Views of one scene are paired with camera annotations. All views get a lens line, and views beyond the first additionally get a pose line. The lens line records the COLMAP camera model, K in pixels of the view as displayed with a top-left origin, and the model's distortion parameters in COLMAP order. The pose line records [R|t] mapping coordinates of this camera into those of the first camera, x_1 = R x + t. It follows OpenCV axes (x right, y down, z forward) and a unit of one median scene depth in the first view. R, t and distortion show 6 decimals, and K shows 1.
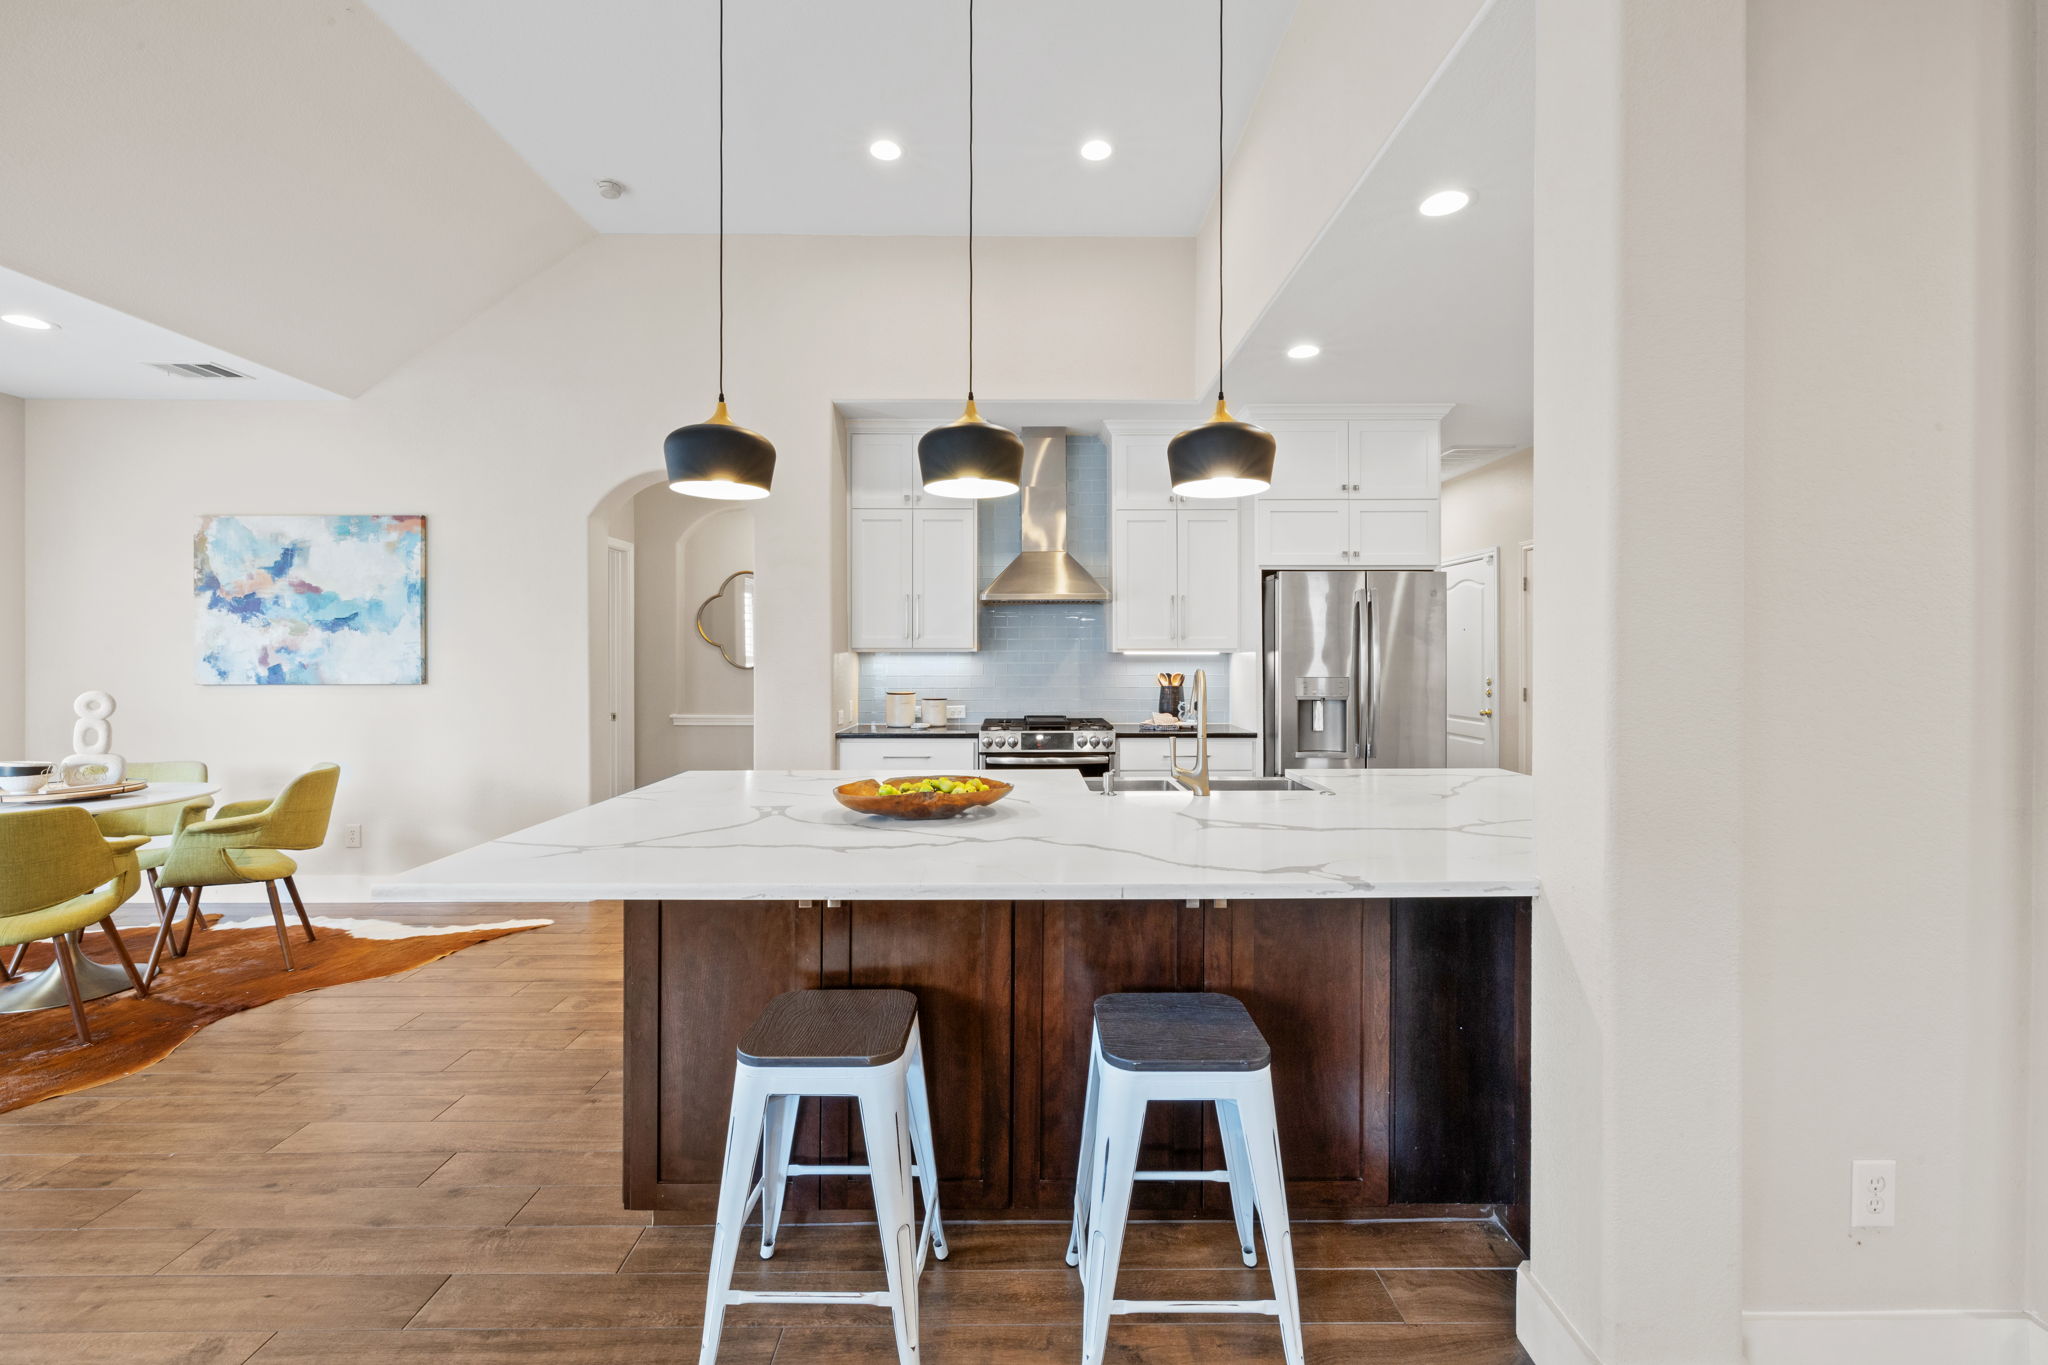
lens RADIAL K [[864.9, 0, 1028.7], [0, 864.9, 665.7], [0, 0, 1]] dist [-0.000702, 0.000065]
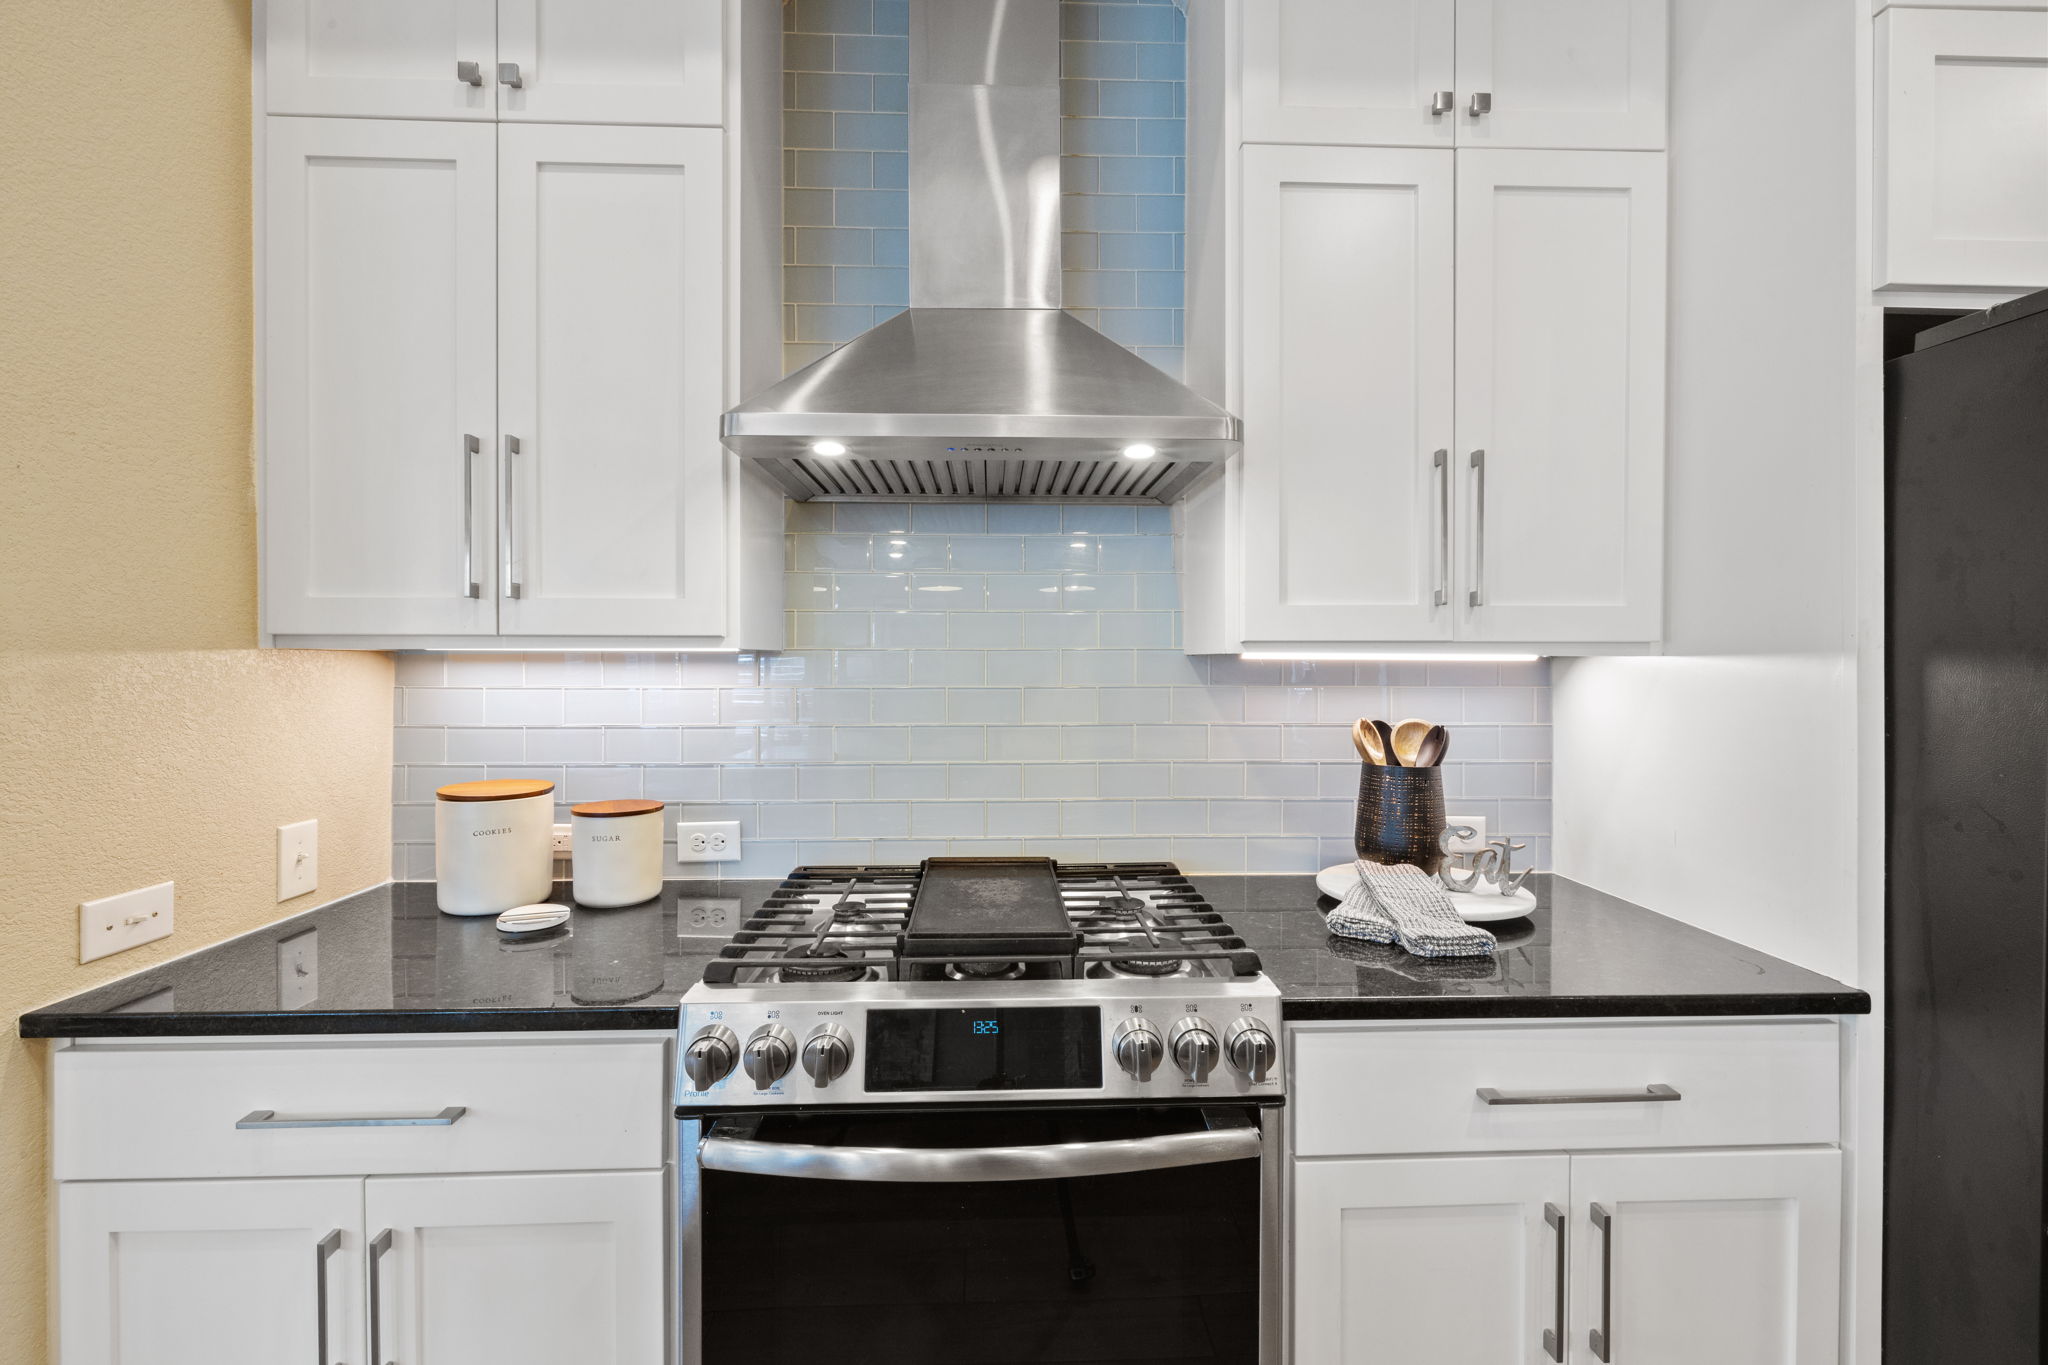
lens RADIAL K [[864.9, 0, 1028.7], [0, 864.9, 665.7], [0, 0, 1]] dist [-0.000702, 0.000065]
pose [[0.999456, 0.002076, 0.032927, 0.023794], [-0.001782, 0.999958, -0.008962, -0.008677], [-0.032944, 0.008899, 0.999418, 0.713047]]
